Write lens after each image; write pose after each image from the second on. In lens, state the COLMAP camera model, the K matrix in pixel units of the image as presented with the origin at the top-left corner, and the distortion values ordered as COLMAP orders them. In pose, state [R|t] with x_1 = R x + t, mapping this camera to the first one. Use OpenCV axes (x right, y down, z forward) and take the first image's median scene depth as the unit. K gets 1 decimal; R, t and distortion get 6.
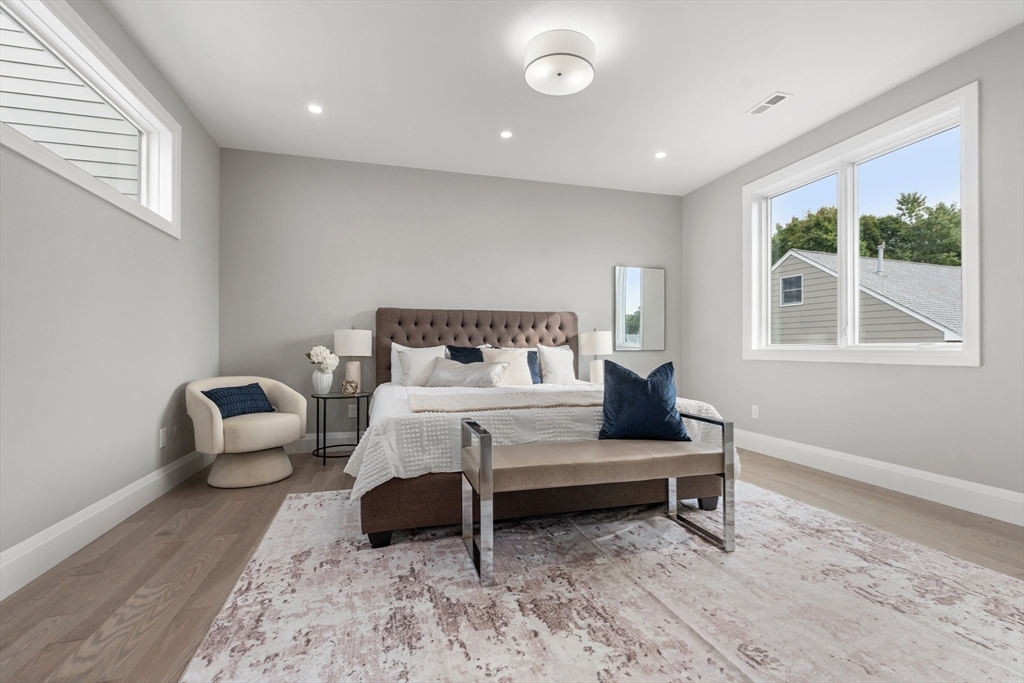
lens RADIAL K [[450.6, 0, 510.0], [0, 450.6, 344.2], [0, 0, 1]] dist [-0.001803, 0.000223]
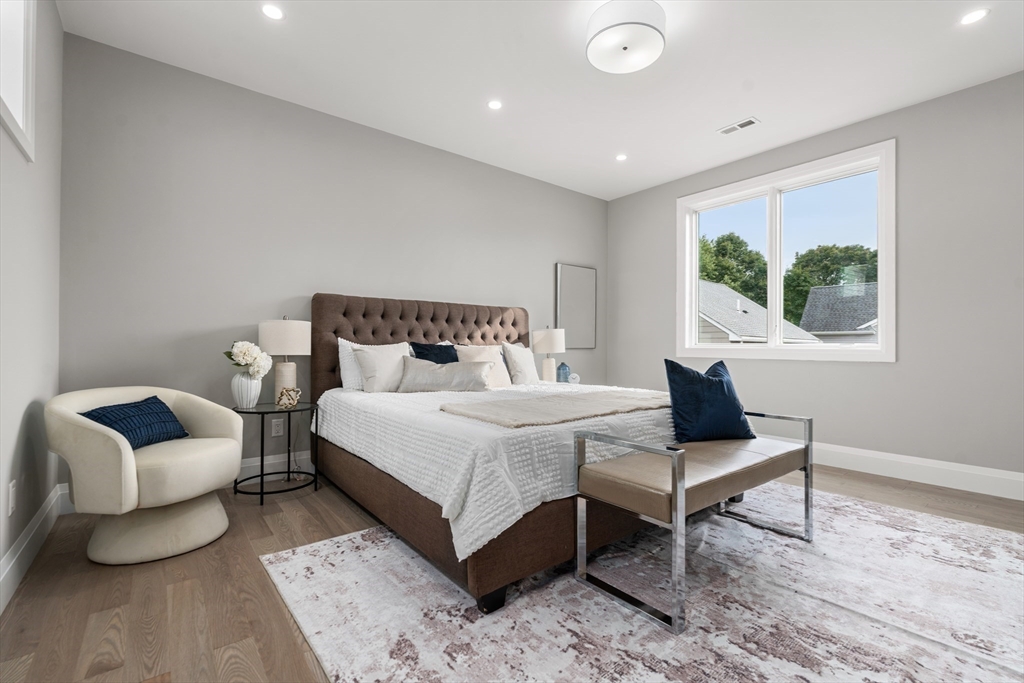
lens RADIAL K [[450.6, 0, 515.6], [0, 450.6, 342.6], [0, 0, 1]] dist [-0.001803, 0.000223]
pose [[0.921815, 0.007814, 0.387551, -0.470284], [-0.008978, 0.999959, 0.001193, 0.001700], [-0.387526, -0.004579, 0.921848, 0.251353]]
